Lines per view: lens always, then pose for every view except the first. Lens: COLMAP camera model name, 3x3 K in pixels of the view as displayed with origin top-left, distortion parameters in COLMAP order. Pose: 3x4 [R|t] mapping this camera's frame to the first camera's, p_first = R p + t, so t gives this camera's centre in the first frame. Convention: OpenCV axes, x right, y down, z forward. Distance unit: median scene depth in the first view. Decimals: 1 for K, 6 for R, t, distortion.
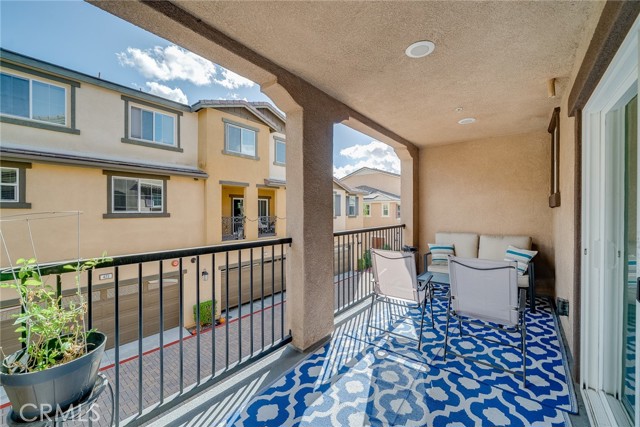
lens RADIAL K [[254.7, 0, 320.0], [0, 254.7, 213.5], [0, 0, 1]] dist [0.001781, 0.000155]
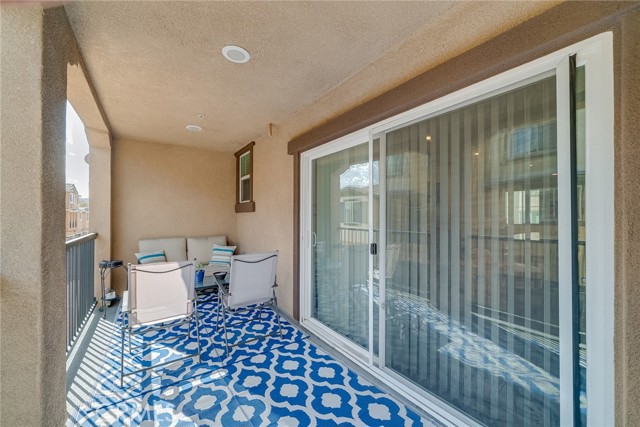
lens RADIAL K [[253.8, 0, 320.0], [0, 253.8, 213.5], [0, 0, 1]] dist [-0.001357, -0.000050]
pose [[0.283851, 0.010683, 0.958809, -0.386383], [0.013898, 0.999787, -0.015254, 0.013513], [-0.958768, 0.017655, 0.283642, 0.319514]]
